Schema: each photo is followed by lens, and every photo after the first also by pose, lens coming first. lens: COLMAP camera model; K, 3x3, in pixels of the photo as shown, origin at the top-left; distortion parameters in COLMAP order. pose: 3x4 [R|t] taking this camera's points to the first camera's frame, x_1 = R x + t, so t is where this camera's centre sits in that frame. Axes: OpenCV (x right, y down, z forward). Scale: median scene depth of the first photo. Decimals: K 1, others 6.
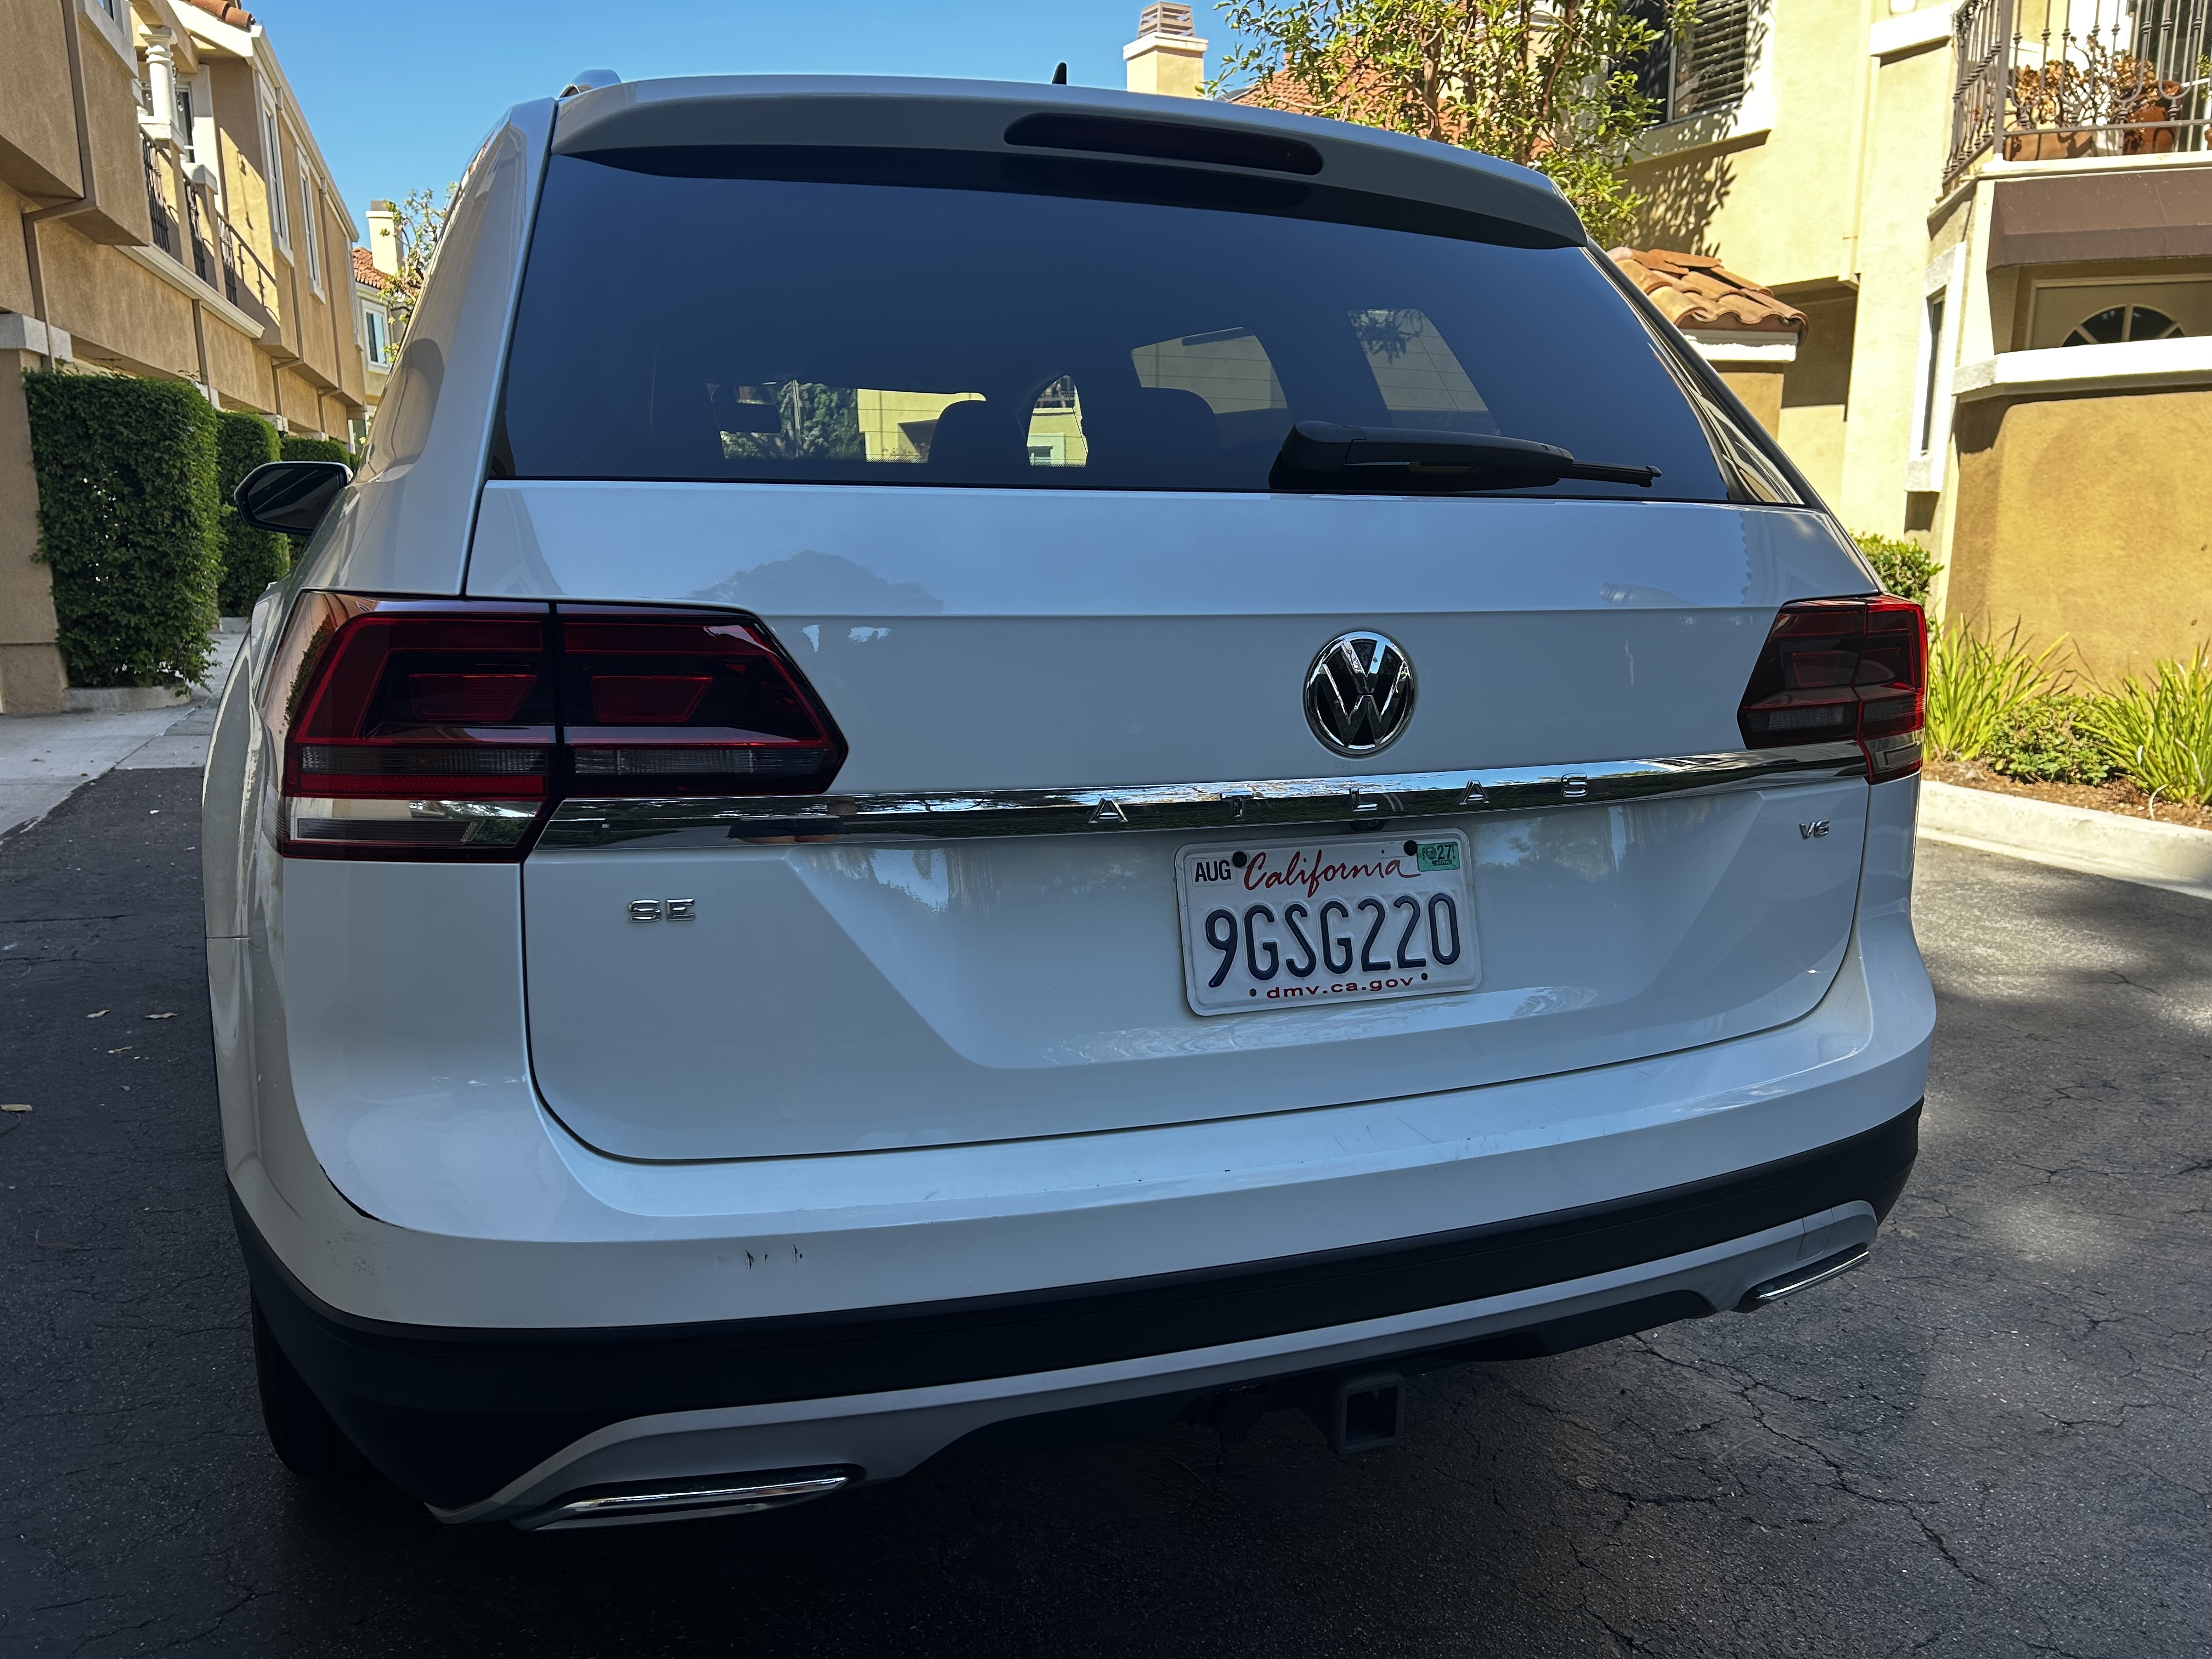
lens RADIAL K [[1665.7, 0, 1105.6], [0, 1665.7, 835.0], [0, 0, 1]] dist [0.042766, -0.057491]
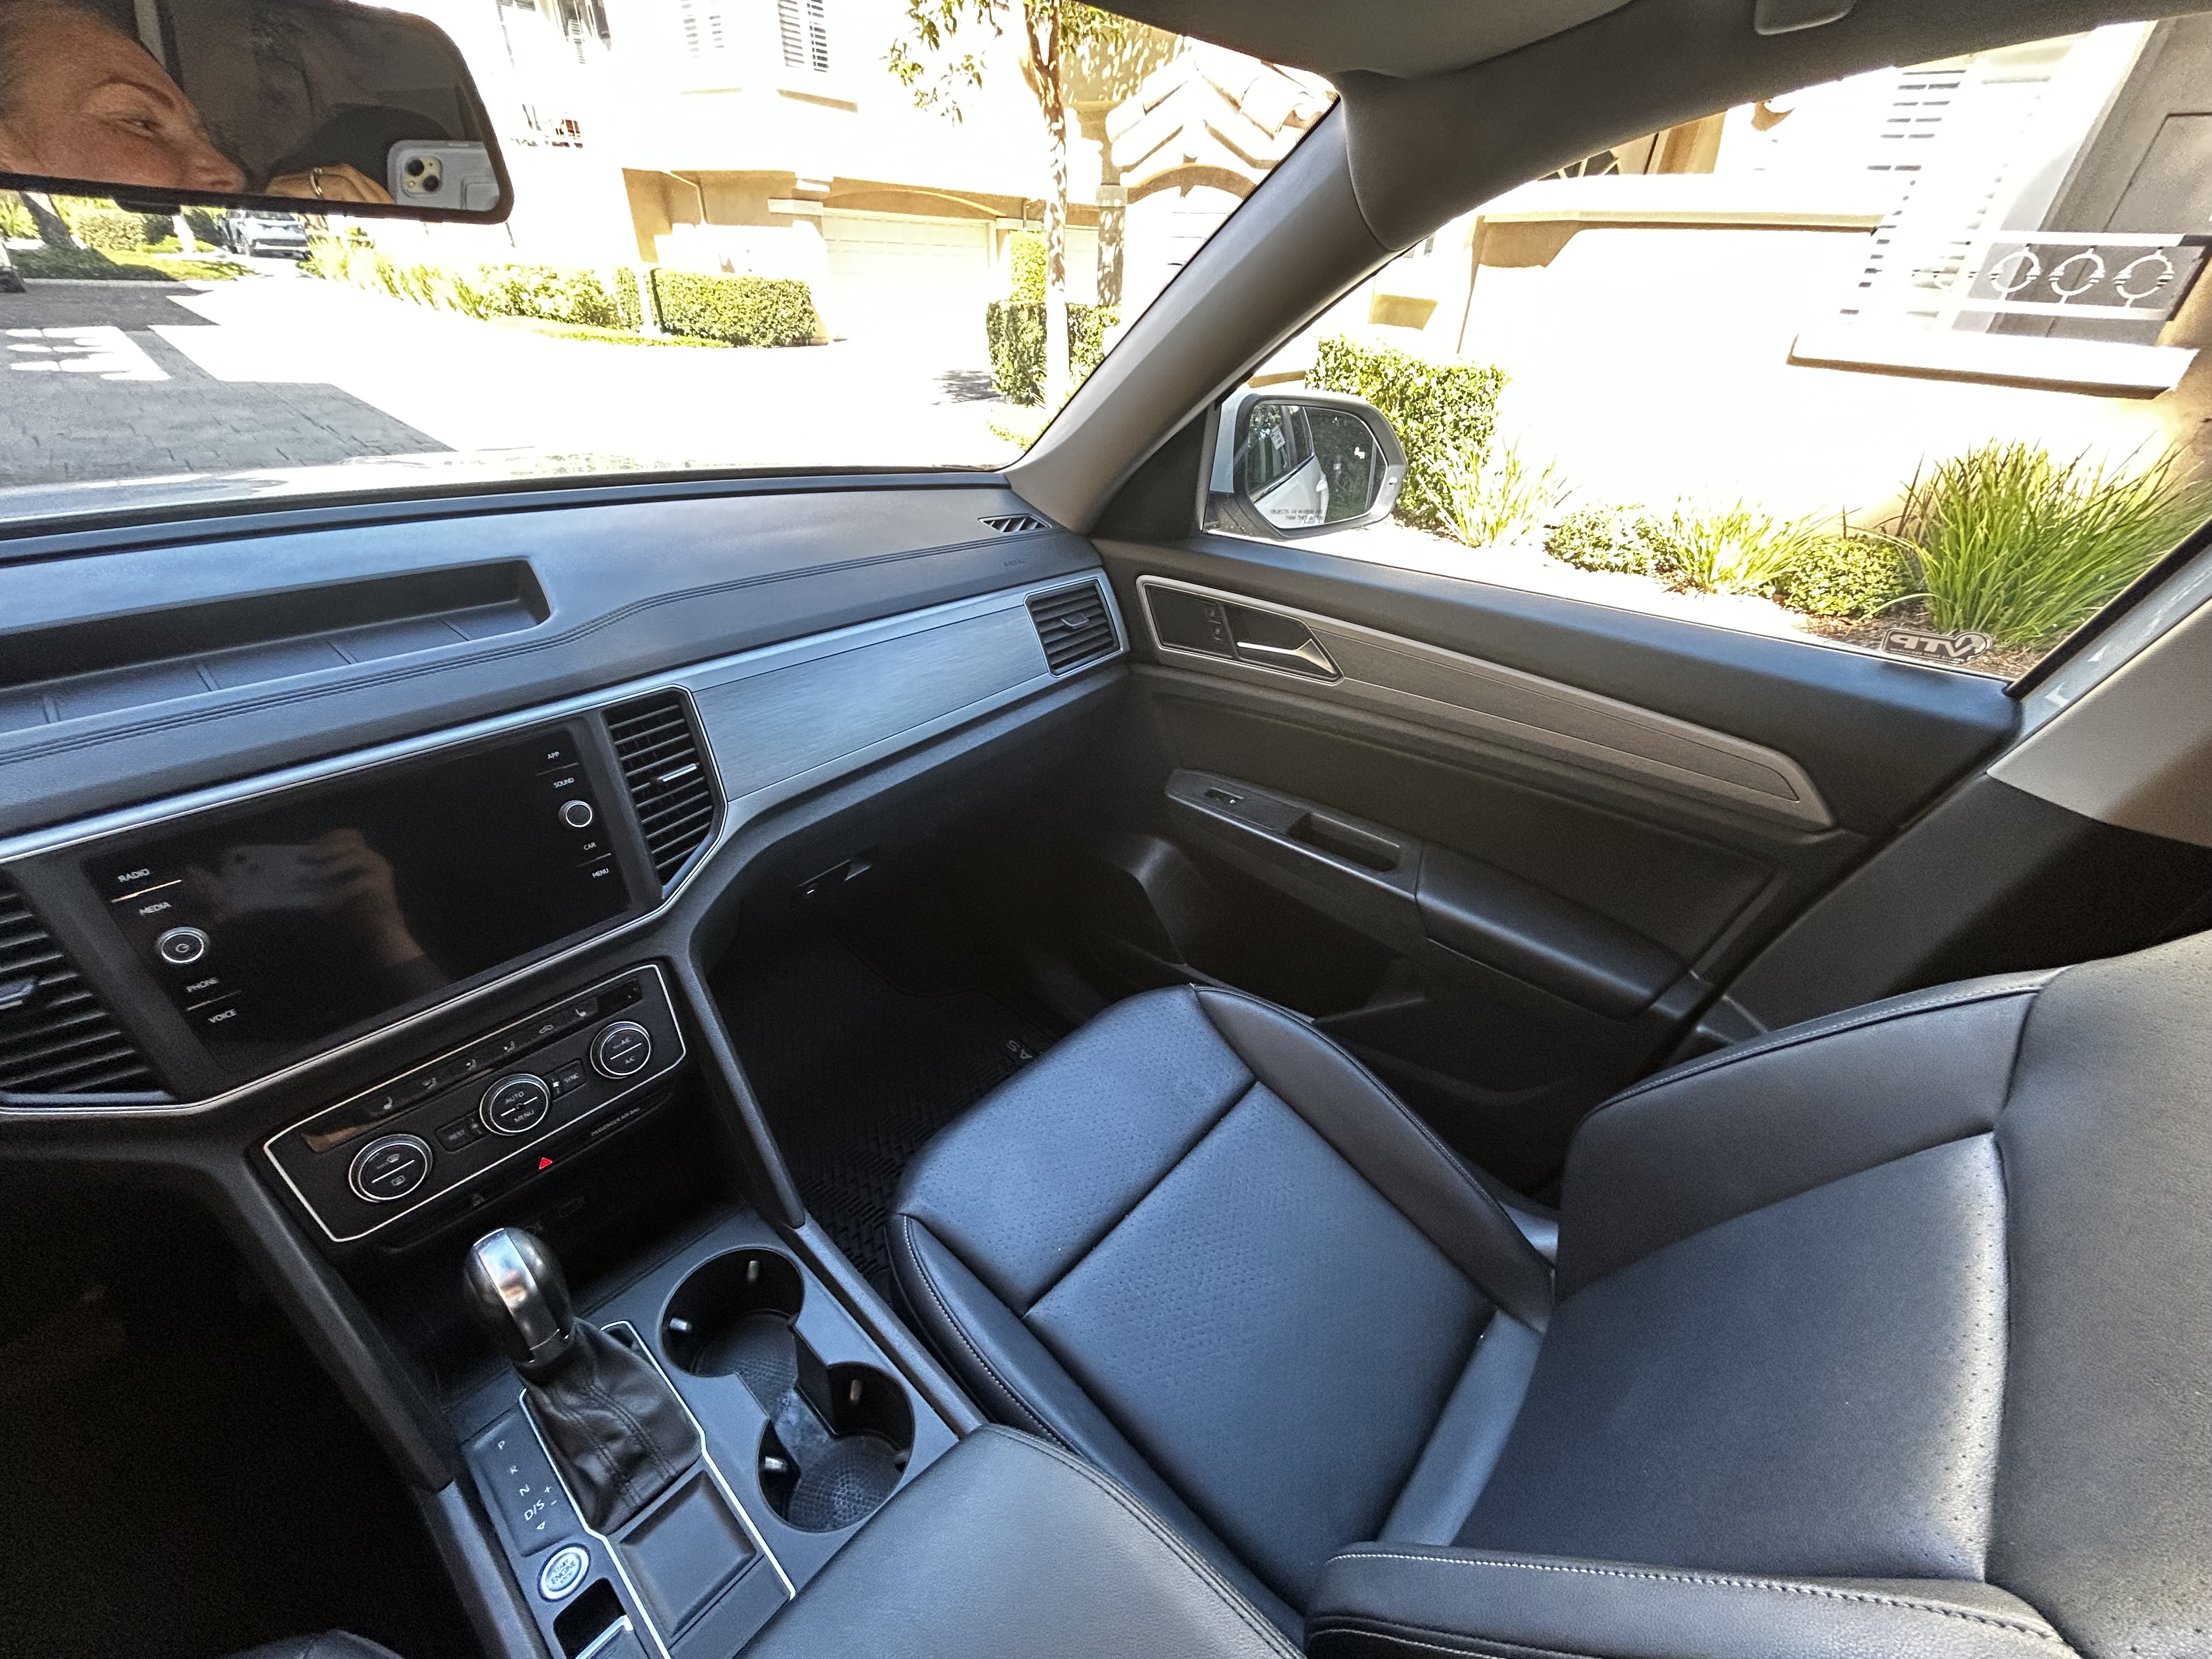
lens RADIAL K [[903.8, 0, 1101.8], [0, 903.8, 829.0], [0, 0, 1]] dist [-0.004109, 0.001502]
pose [[0.897928, -0.194468, 0.394852, -0.154253], [0.037340, 0.927522, 0.371898, -0.160695], [-0.438556, -0.319193, 0.840109, 0.671502]]
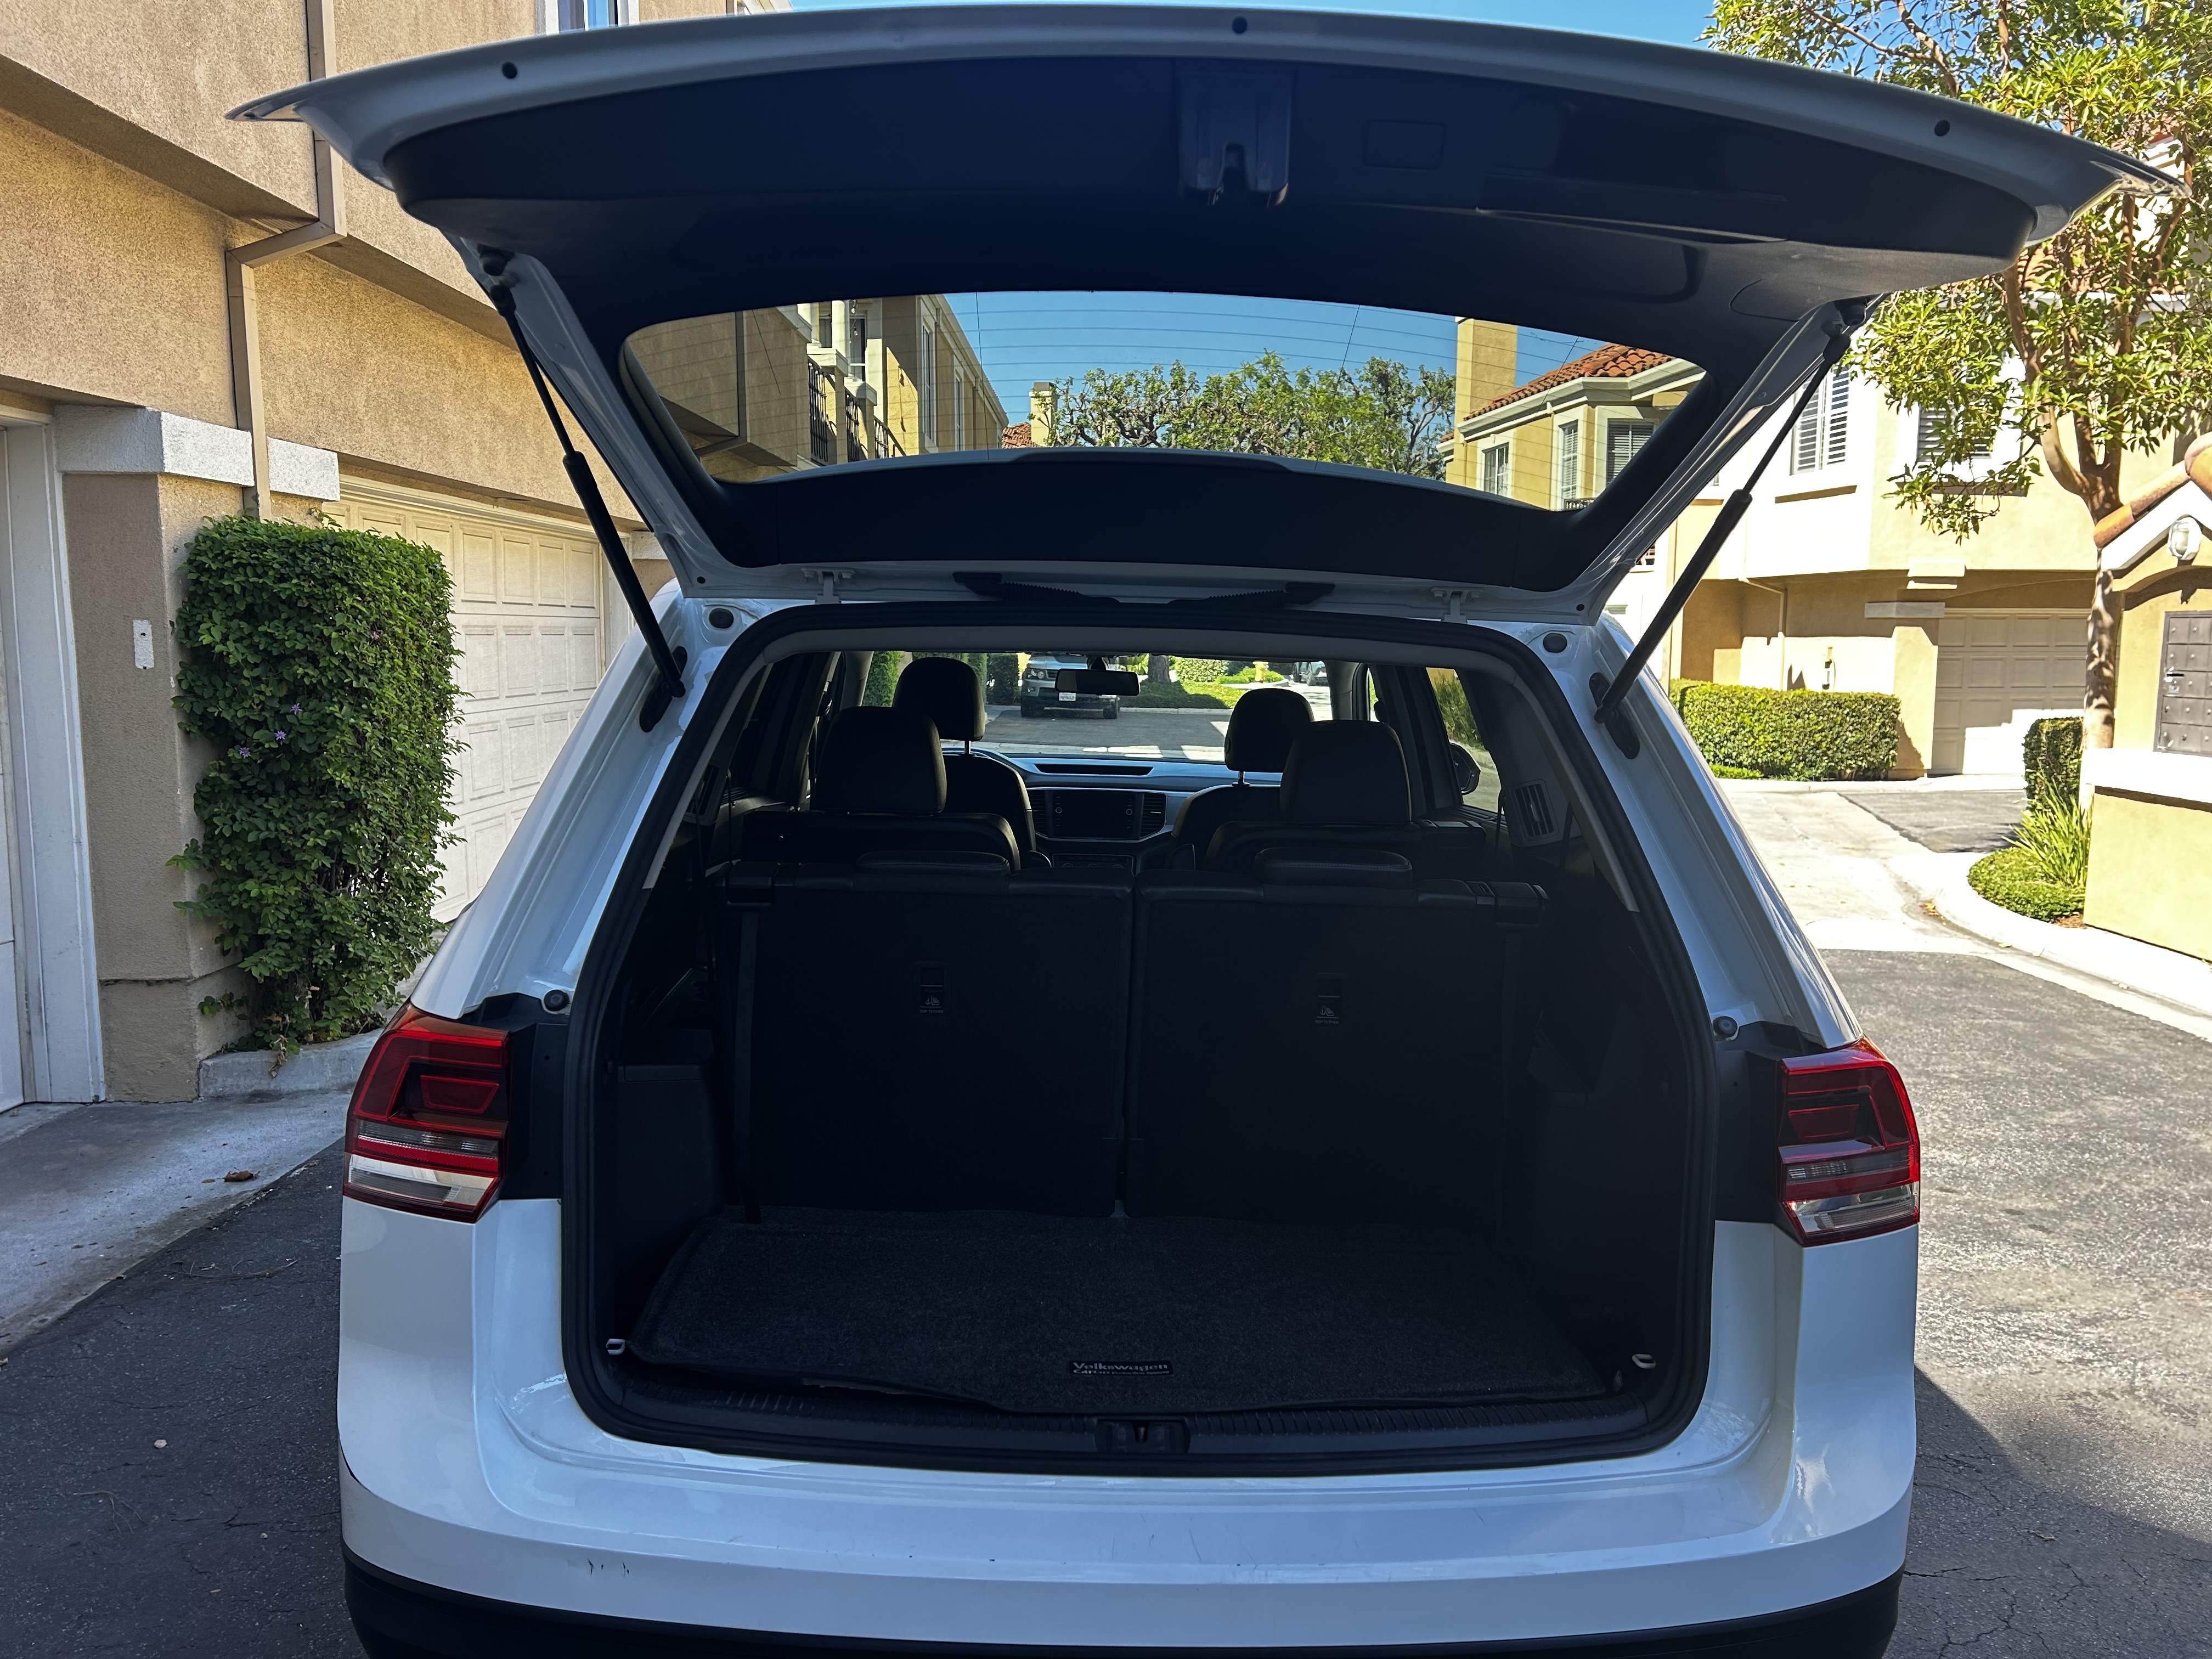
lens RADIAL K [[1665.7, 0, 1111.3], [0, 1665.7, 818.1], [0, 0, 1]] dist [0.042766, -0.057491]
pose [[0.936582, 0.048123, -0.347130, 0.136535], [-0.078927, 0.994044, -0.075147, -0.058024], [0.341446, 0.097779, 0.934801, -0.025953]]
